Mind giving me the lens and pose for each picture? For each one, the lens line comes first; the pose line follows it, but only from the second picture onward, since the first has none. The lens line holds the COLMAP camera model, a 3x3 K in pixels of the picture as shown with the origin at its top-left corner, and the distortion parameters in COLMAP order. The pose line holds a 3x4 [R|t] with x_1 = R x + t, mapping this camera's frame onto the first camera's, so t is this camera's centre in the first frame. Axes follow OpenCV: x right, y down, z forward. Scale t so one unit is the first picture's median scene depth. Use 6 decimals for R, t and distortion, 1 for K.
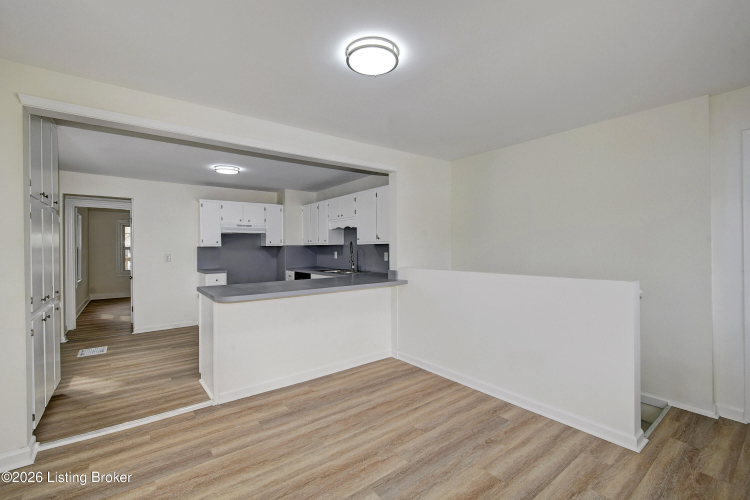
lens RADIAL K [[335.8, 0, 378.0], [0, 335.8, 246.1], [0, 0, 1]] dist [0.005986, -0.000572]
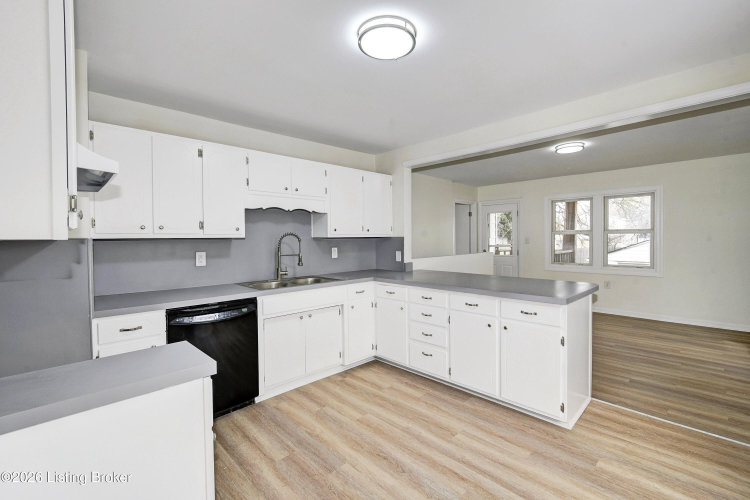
lens RADIAL K [[335.8, 0, 373.0], [0, 335.8, 248.1], [0, 0, 1]] dist [0.005986, -0.000572]
pose [[-0.128549, -0.016092, 0.991573, -0.603670], [0.009420, 0.999803, 0.017447, 0.004745], [-0.991658, 0.011584, -0.128372, 0.772086]]
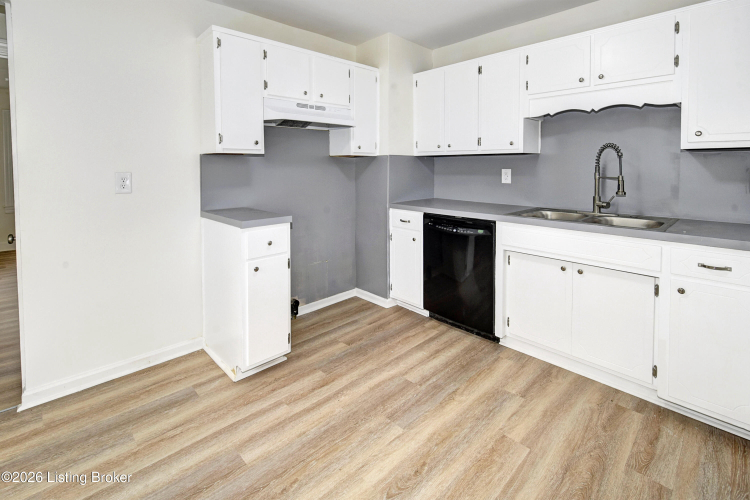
lens RADIAL K [[352.9, 0, 381.2], [0, 352.9, 177.3], [0, 0, 1]] dist [0.000341, -0.000079]
pose [[0.992232, 0.003179, 0.124361, -0.341204], [-0.007728, 0.999318, 0.036116, 0.011609], [-0.124161, -0.036796, 0.991580, 0.503710]]
